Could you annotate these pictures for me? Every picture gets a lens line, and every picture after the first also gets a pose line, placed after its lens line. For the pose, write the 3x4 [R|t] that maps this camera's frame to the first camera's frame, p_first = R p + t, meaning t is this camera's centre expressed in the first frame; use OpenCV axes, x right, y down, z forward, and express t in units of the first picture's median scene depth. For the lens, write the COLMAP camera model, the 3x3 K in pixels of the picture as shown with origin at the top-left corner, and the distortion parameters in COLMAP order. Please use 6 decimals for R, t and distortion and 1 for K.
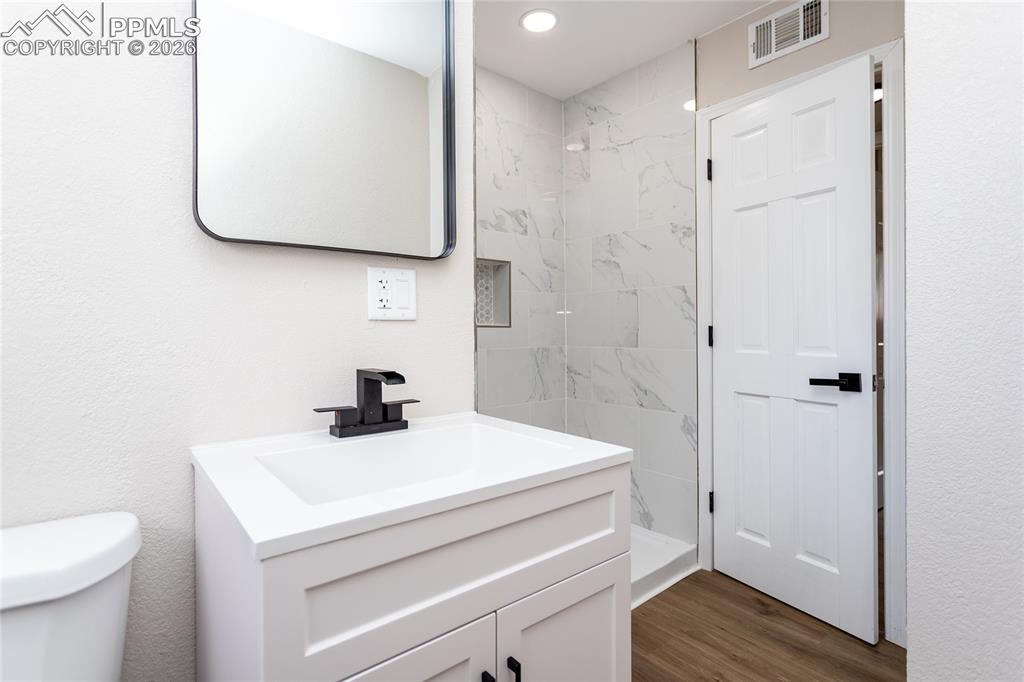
lens RADIAL K [[483.9, 0, 504.1], [0, 483.9, 328.1], [0, 0, 1]] dist [0.001643, 0.000078]
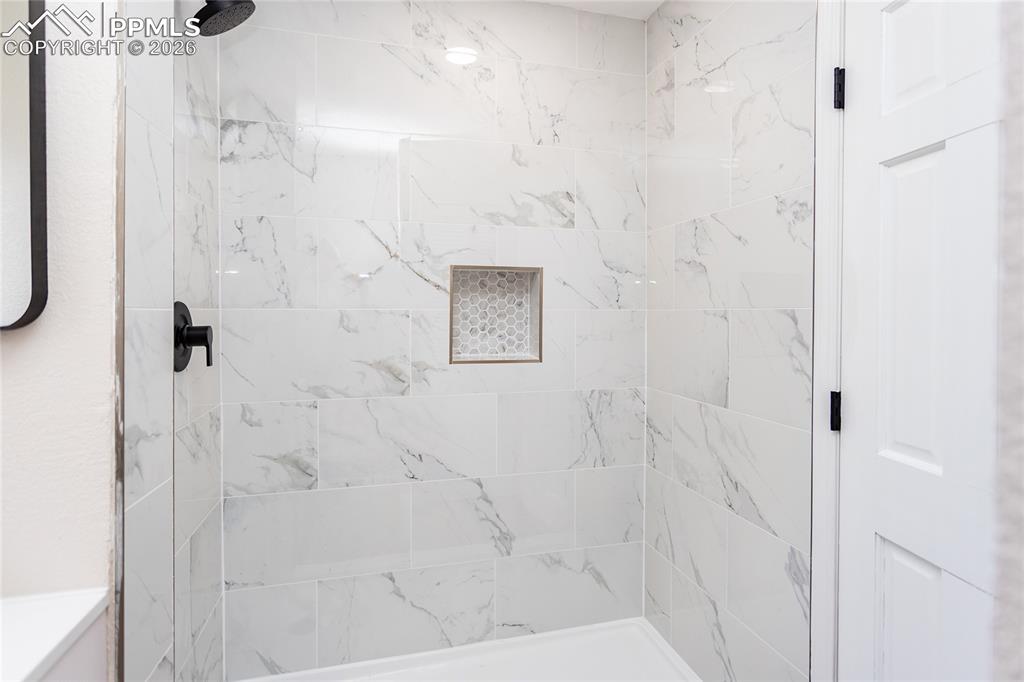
lens RADIAL K [[522.4, 0, 514.7], [0, 522.4, 321.4], [0, 0, 1]] dist [0.002658, 0.000438]
pose [[0.912039, 0.015036, -0.409829, 0.289844], [-0.009173, 0.999826, 0.016269, -0.072697], [0.410002, -0.011079, 0.912017, 0.296671]]
